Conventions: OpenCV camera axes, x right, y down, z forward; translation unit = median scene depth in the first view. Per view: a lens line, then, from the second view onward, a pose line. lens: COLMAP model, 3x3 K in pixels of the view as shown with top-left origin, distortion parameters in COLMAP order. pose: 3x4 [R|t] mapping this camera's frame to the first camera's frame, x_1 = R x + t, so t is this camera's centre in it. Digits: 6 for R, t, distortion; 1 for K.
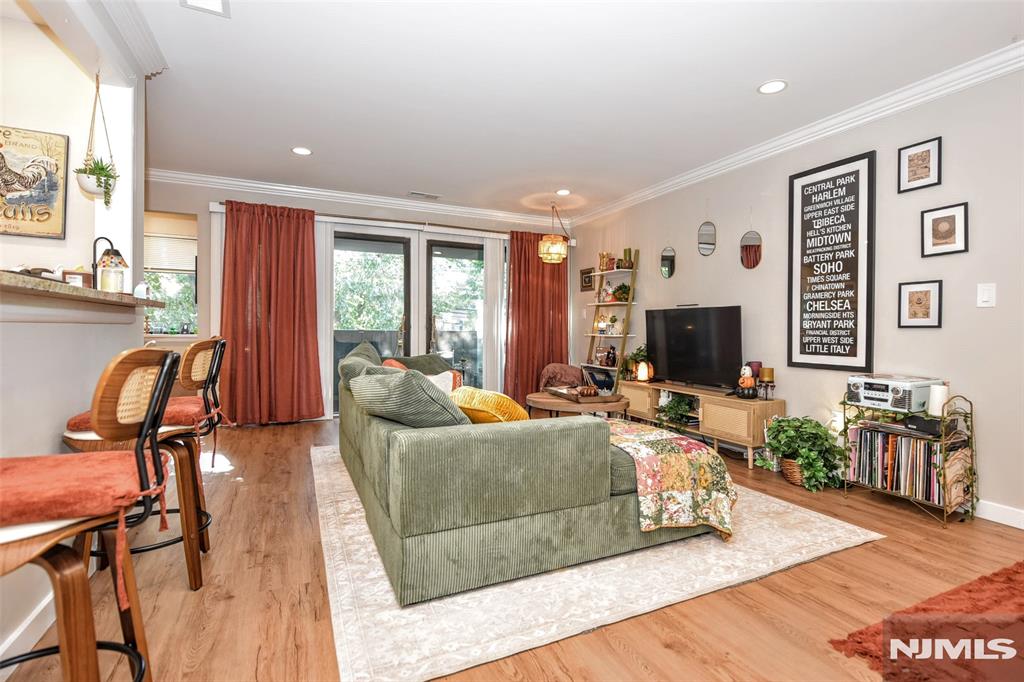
lens RADIAL K [[493.0, 0, 533.0], [0, 493.0, 335.3], [0, 0, 1]] dist [-0.003546, -0.001045]
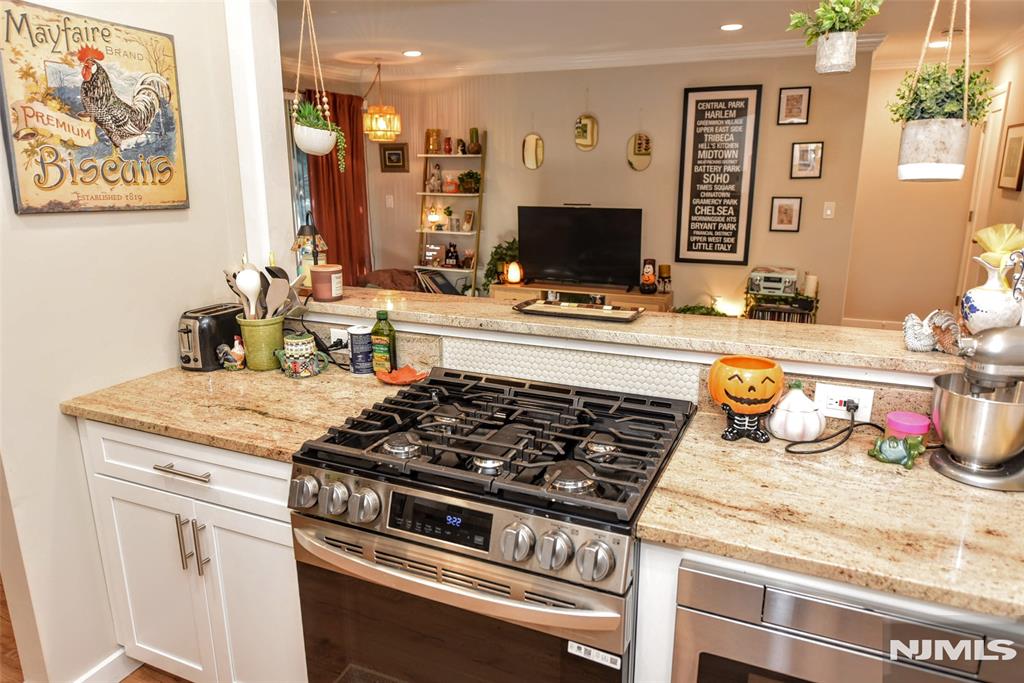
lens RADIAL K [[678.7, 0, 512.0], [0, 678.7, 341.5], [0, 0, 1]] dist [-0.002754, -0.002229]
pose [[0.767763, -0.172092, 0.617191, -0.861830], [0.019191, 0.969000, 0.246314, -0.169150], [-0.640447, -0.177266, 0.747265, 0.022239]]
